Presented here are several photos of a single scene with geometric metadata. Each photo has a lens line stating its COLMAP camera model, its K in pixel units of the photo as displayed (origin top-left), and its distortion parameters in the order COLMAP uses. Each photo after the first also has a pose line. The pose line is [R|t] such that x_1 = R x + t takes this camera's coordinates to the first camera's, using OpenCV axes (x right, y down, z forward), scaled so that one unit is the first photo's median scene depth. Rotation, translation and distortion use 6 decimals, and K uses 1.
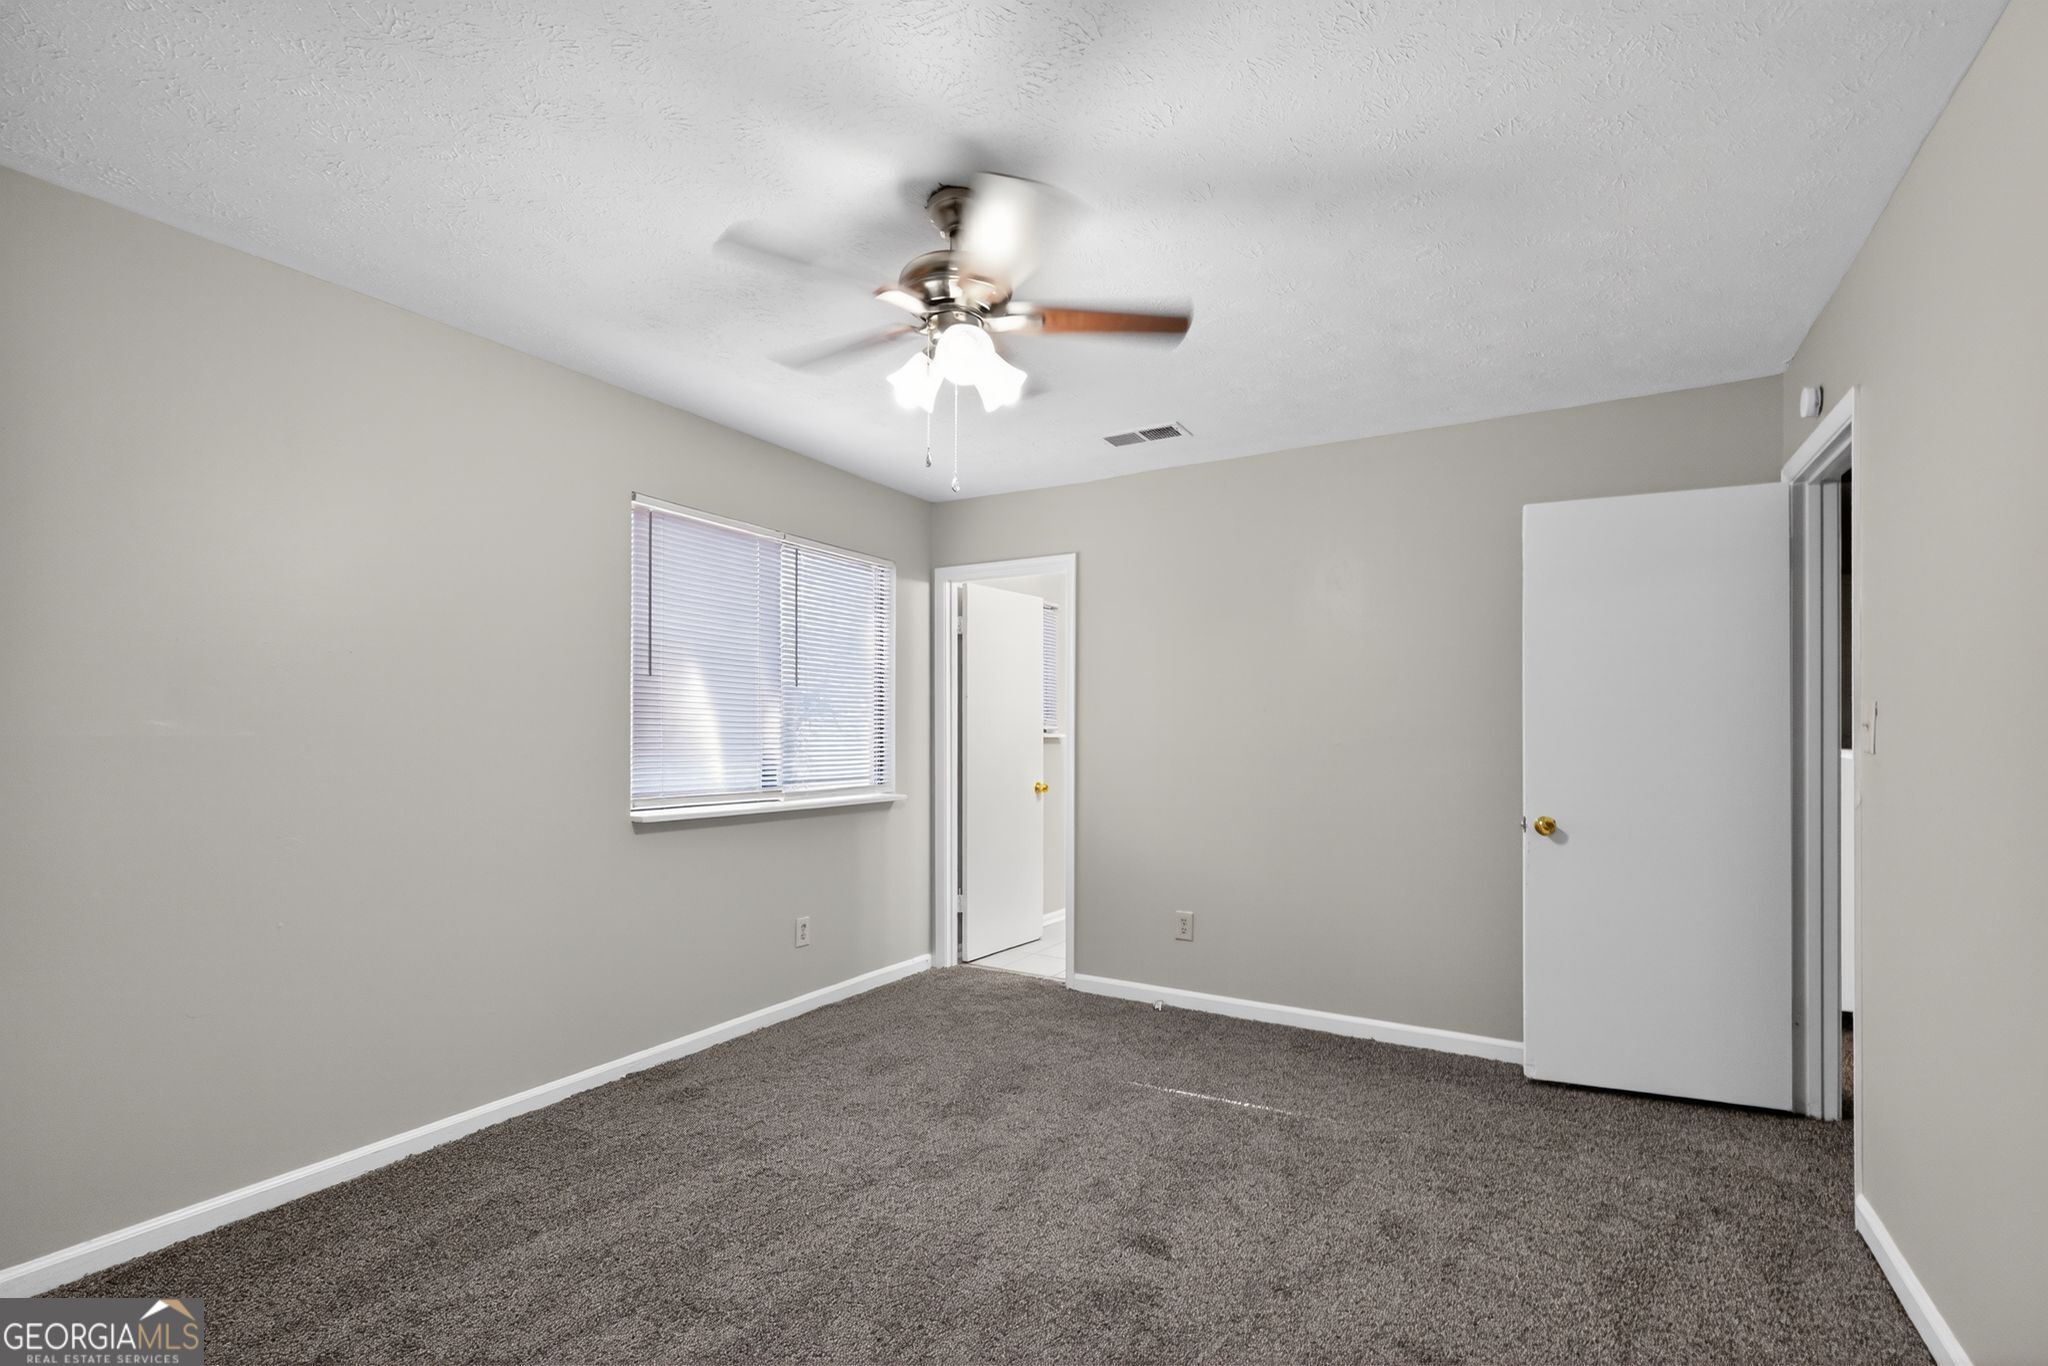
lens RADIAL K [[915.9, 0, 1046.1], [0, 915.9, 726.5], [0, 0, 1]] dist [-0.008459, 0.002093]
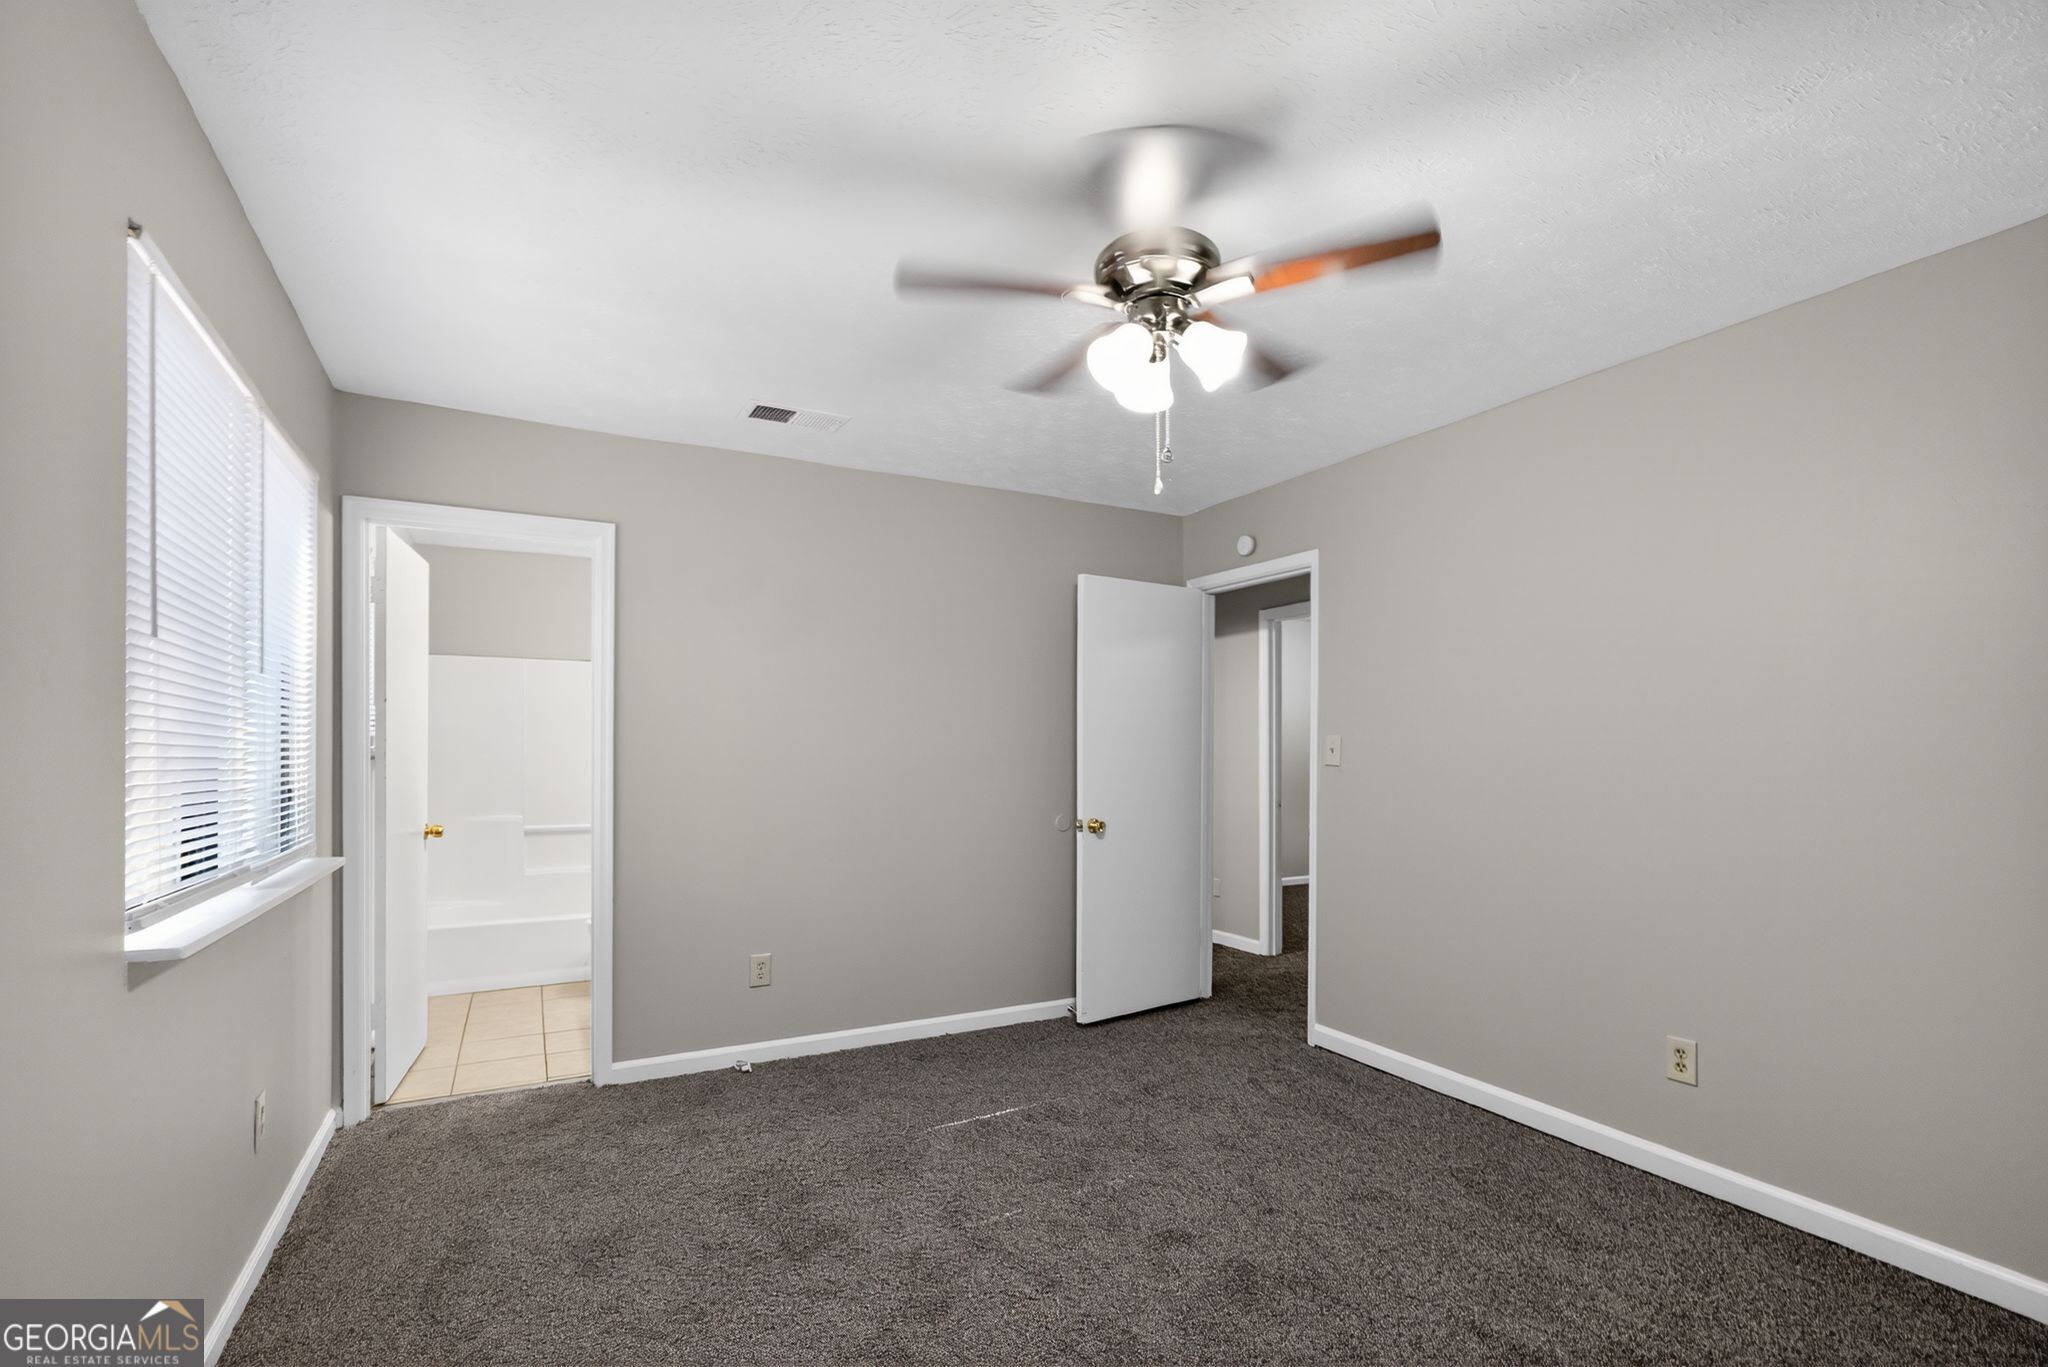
lens RADIAL K [[915.9, 0, 997.2], [0, 915.9, 756.1], [0, 0, 1]] dist [-0.008459, 0.002093]
pose [[0.531591, -0.006319, 0.846978, -0.613941], [-0.004255, 0.999940, 0.010131, -0.002556], [-0.846991, -0.008989, 0.531532, 0.420478]]
